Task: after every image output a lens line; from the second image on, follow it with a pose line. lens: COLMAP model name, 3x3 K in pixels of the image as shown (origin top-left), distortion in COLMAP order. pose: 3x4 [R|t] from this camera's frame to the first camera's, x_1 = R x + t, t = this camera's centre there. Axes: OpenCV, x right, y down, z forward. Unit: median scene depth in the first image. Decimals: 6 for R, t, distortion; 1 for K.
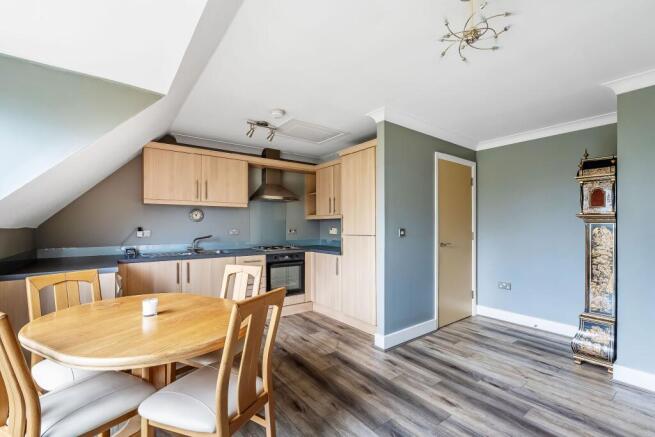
lens RADIAL K [[286.9, 0, 328.9], [0, 286.9, 224.0], [0, 0, 1]] dist [0.000078, 0.000447]
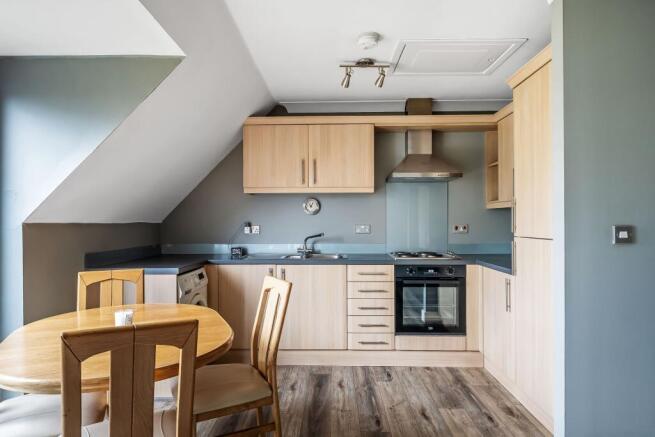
lens RADIAL K [[414.0, 0, 328.1], [0, 414.0, 217.8], [0, 0, 1]] dist [0.003089, 0.001044]
pose [[0.787408, -0.006138, -0.616401, 0.242821], [0.006526, 0.999977, -0.001622, 0.001812], [0.616397, -0.002745, 0.787430, 0.183662]]
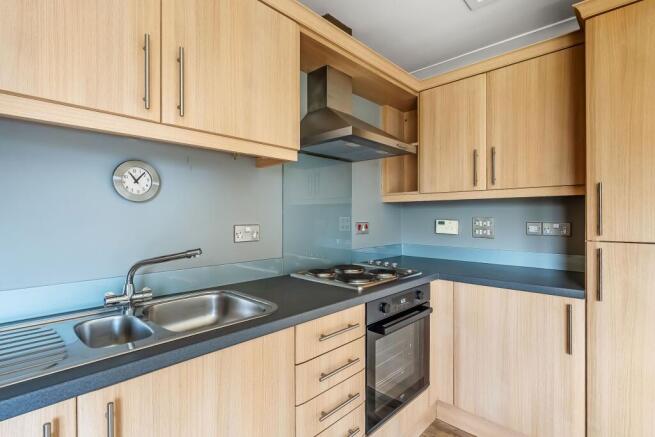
lens RADIAL K [[320.6, 0, 328.4], [0, 320.6, 217.9], [0, 0, 1]] dist [-0.001416, 0.000492]
pose [[0.985491, -0.002010, 0.169715, -0.333970], [0.000076, 0.999935, 0.011398, 0.004767], [-0.169727, -0.011219, 0.985427, 0.662956]]
